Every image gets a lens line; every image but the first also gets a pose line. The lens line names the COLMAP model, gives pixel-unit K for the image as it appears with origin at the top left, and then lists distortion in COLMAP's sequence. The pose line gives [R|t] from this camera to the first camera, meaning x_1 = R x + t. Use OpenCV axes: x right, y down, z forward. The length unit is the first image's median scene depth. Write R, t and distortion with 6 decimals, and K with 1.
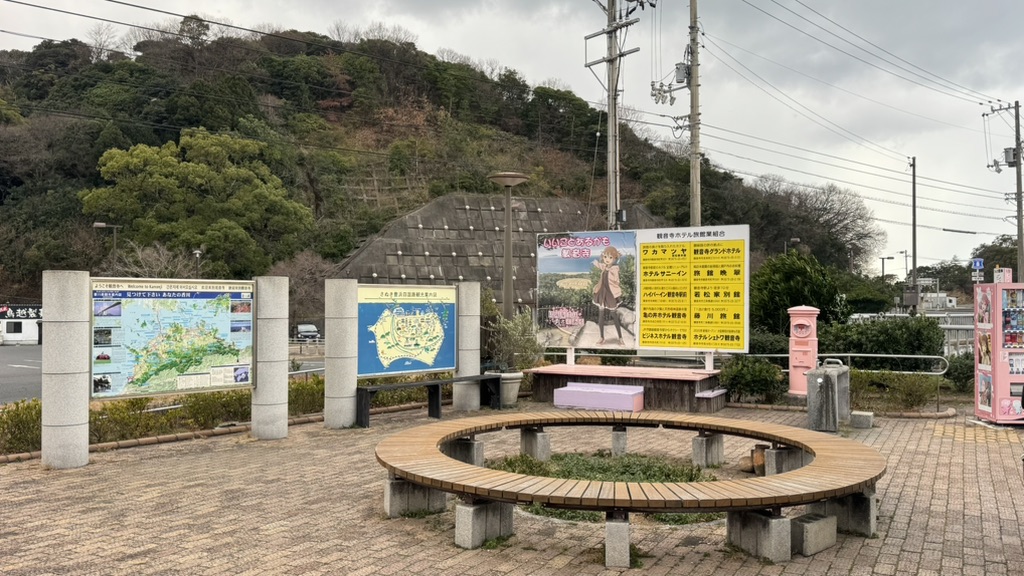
lens RADIAL K [[1297.0, 0, 512.0], [0, 1297.0, 288.0], [0, 0, 1]] dist [0.218932, -0.004844]
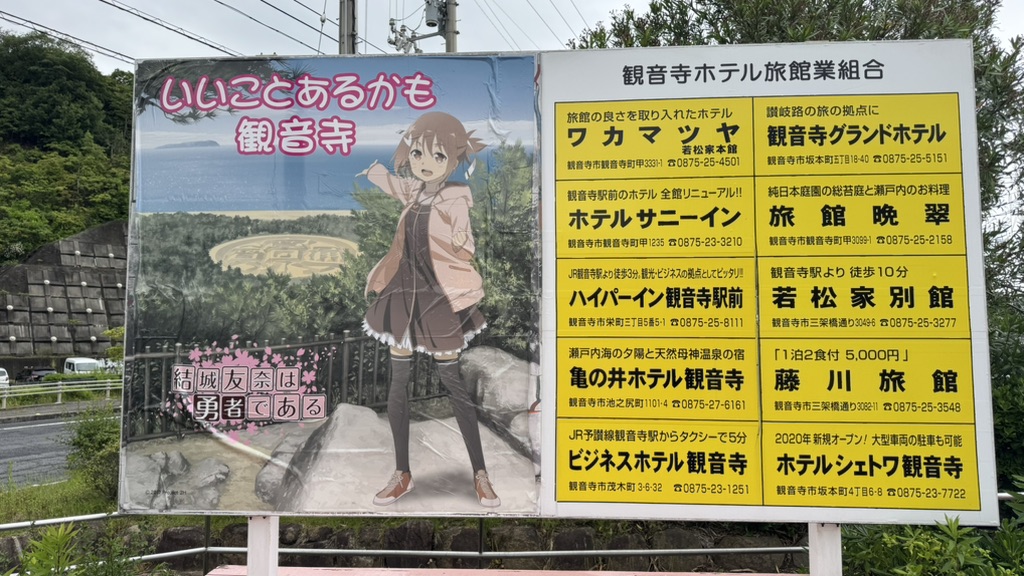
lens RADIAL K [[704.2, 0, 512.0], [0, 704.2, 288.0], [0, 0, 1]] dist [0.067541, -0.002141]
pose [[0.925730, 0.023753, 0.377438, 0.037320], [-0.000856, 0.998155, -0.060717, 0.011588], [-0.378184, 0.055884, 0.924042, 0.874794]]
